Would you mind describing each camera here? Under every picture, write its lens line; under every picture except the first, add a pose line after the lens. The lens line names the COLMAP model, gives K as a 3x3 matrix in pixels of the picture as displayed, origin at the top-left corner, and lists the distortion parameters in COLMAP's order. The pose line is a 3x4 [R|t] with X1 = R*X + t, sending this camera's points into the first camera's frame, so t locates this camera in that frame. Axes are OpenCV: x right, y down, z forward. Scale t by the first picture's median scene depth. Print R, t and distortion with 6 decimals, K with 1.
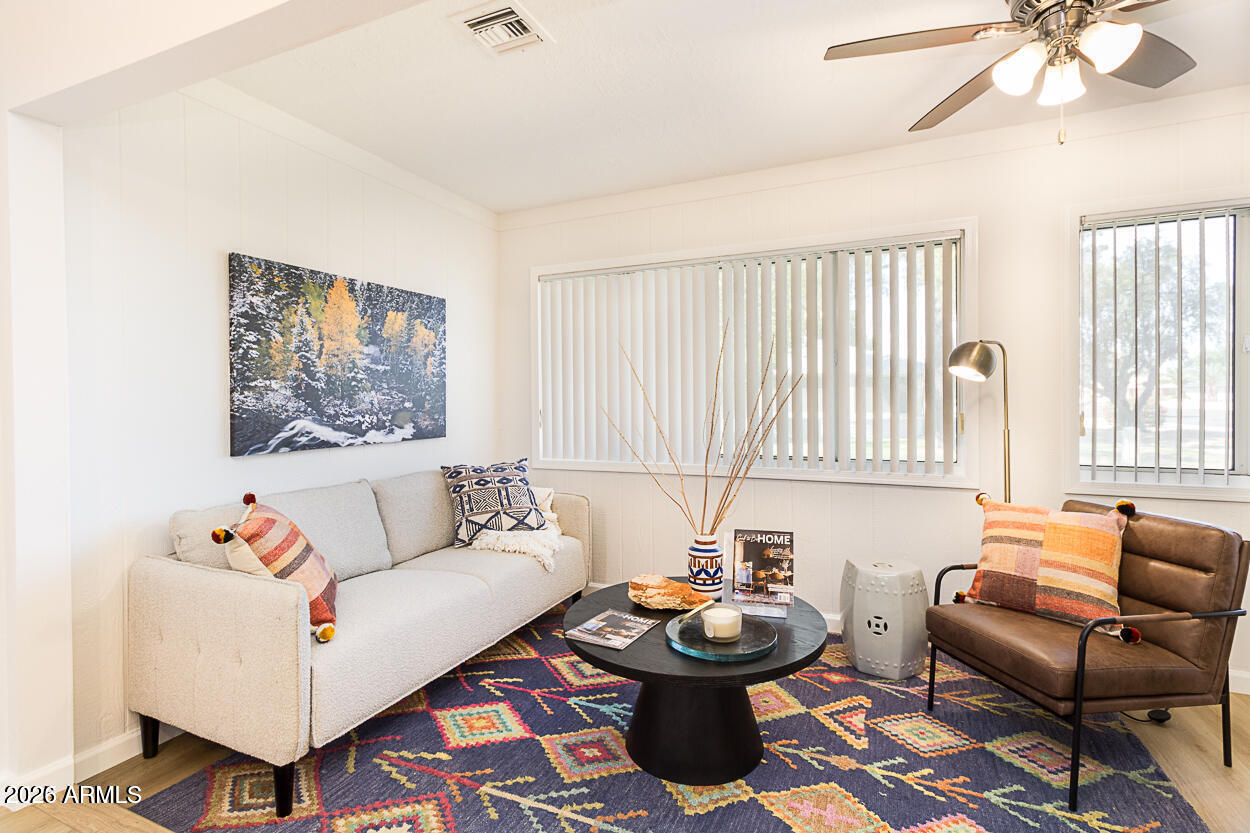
lens RADIAL K [[593.4, 0, 627.7], [0, 593.4, 400.0], [0, 0, 1]] dist [0.001150, 0.000471]
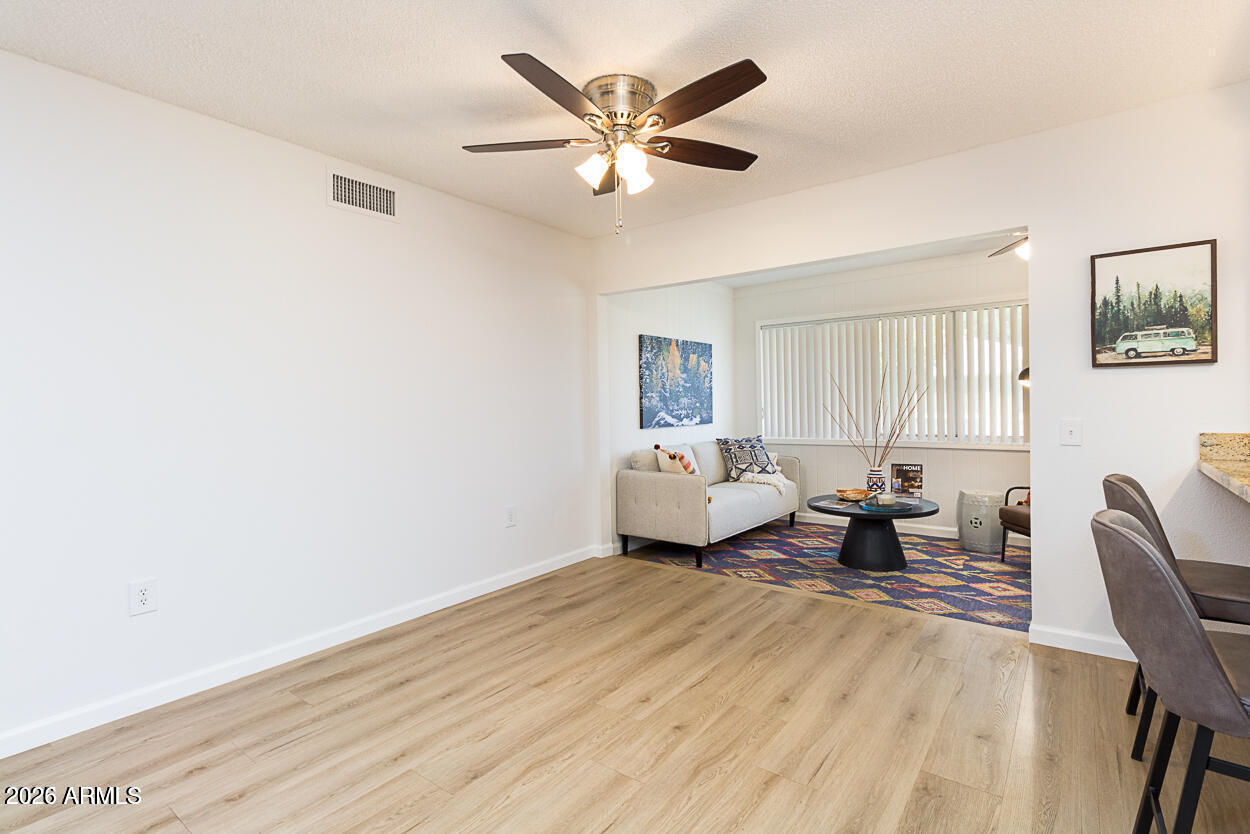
lens RADIAL K [[586.3, 0, 644.1], [0, 586.3, 405.3], [0, 0, 1]] dist [0.022201, 0.000217]
pose [[0.977574, -0.008511, -0.210420, -0.184740], [0.009321, 0.999952, 0.002857, 0.003524], [0.210386, -0.004754, 0.977607, -0.954965]]
